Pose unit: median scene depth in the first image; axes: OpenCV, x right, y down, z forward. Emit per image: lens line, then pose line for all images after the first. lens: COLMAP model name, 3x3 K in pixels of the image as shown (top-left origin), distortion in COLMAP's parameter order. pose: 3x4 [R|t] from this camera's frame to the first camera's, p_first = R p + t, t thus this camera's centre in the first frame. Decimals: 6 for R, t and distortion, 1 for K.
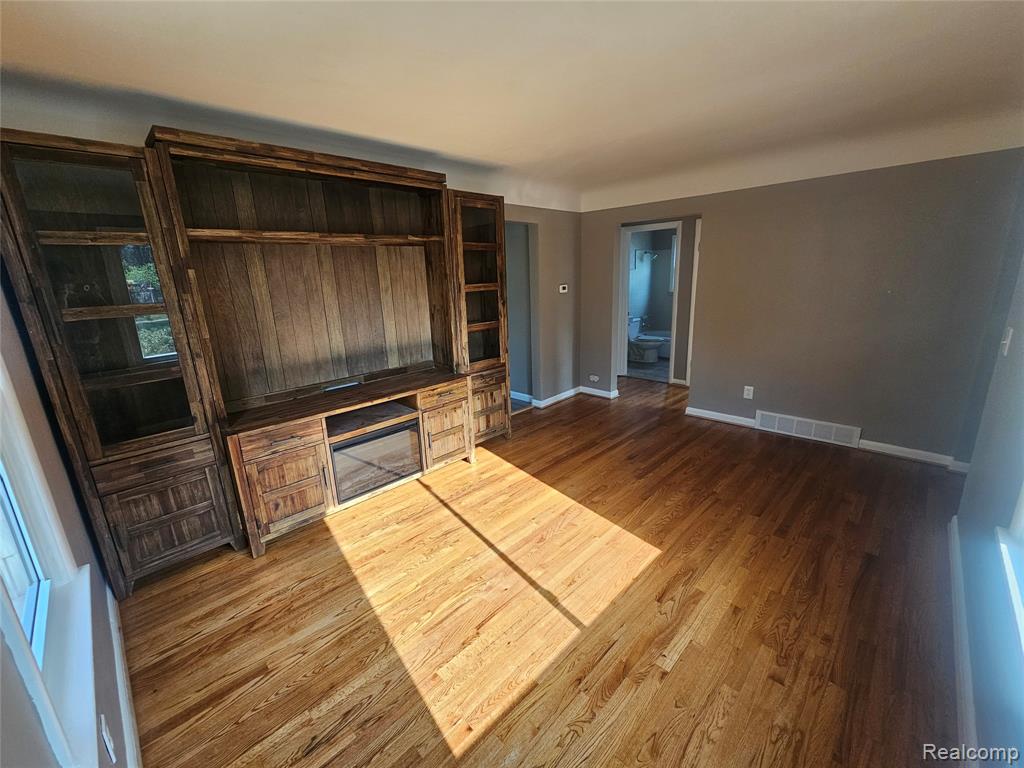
lens RADIAL K [[419.0, 0, 513.1], [0, 419.0, 381.5], [0, 0, 1]] dist [-0.003059, 0.000987]
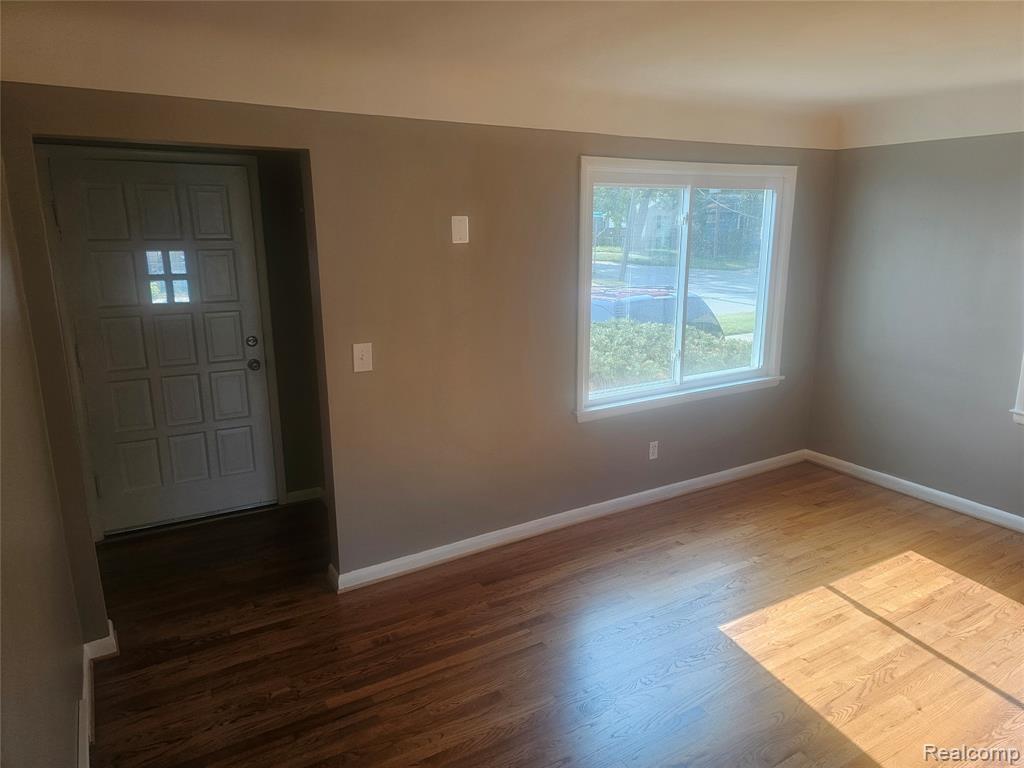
lens RADIAL K [[684.4, 0, 526.7], [0, 684.4, 383.2], [0, 0, 1]] dist [0.072216, -0.062547]
pose [[-0.969870, -0.019333, 0.242853, 0.348656], [0.095888, 0.886090, 0.453485, -0.551183], [-0.223957, 0.463109, -0.857539, 1.766369]]
